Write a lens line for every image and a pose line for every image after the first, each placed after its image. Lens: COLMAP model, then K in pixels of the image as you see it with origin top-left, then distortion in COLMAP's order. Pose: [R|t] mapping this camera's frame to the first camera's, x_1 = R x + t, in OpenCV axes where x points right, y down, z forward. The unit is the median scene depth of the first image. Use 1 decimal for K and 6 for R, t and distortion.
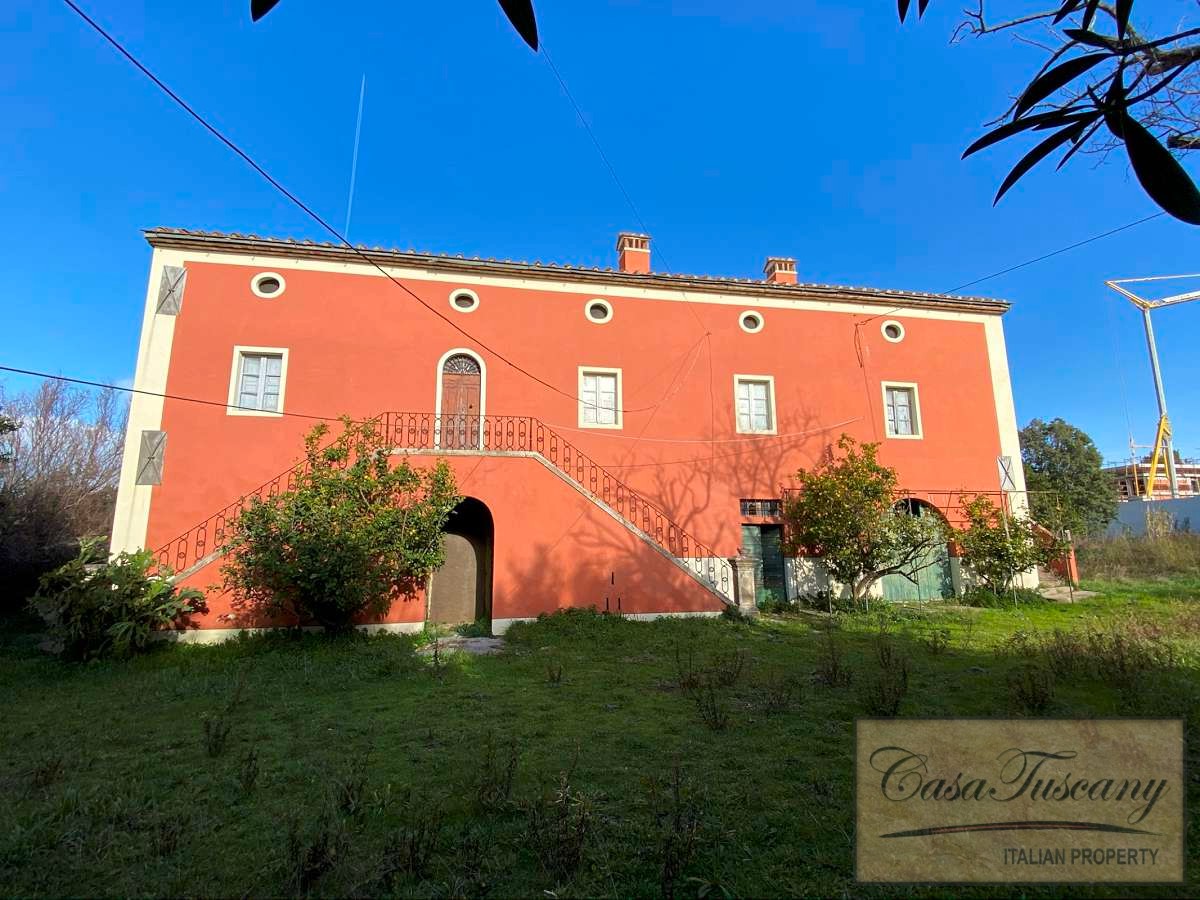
lens RADIAL K [[596.0, 0, 593.9], [0, 596.0, 445.1], [0, 0, 1]] dist [-0.019548, -0.003087]
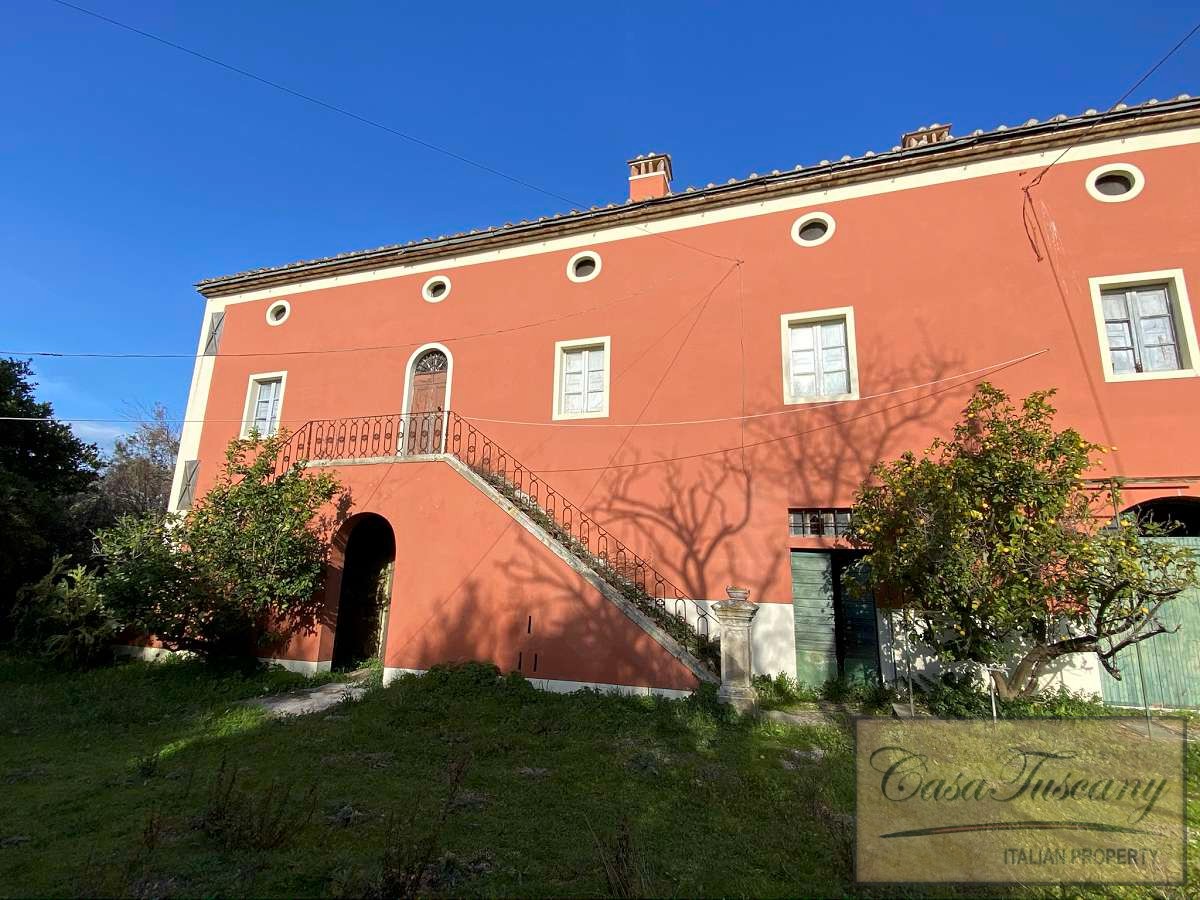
lens RADIAL K [[613.5, 0, 588.2], [0, 613.5, 447.3], [0, 0, 1]] dist [-0.016060, -0.009804]
pose [[0.855929, -0.081621, -0.510612, 0.394308], [0.056612, 0.996319, -0.064362, 0.054863], [0.513986, 0.026183, 0.857399, 0.343685]]
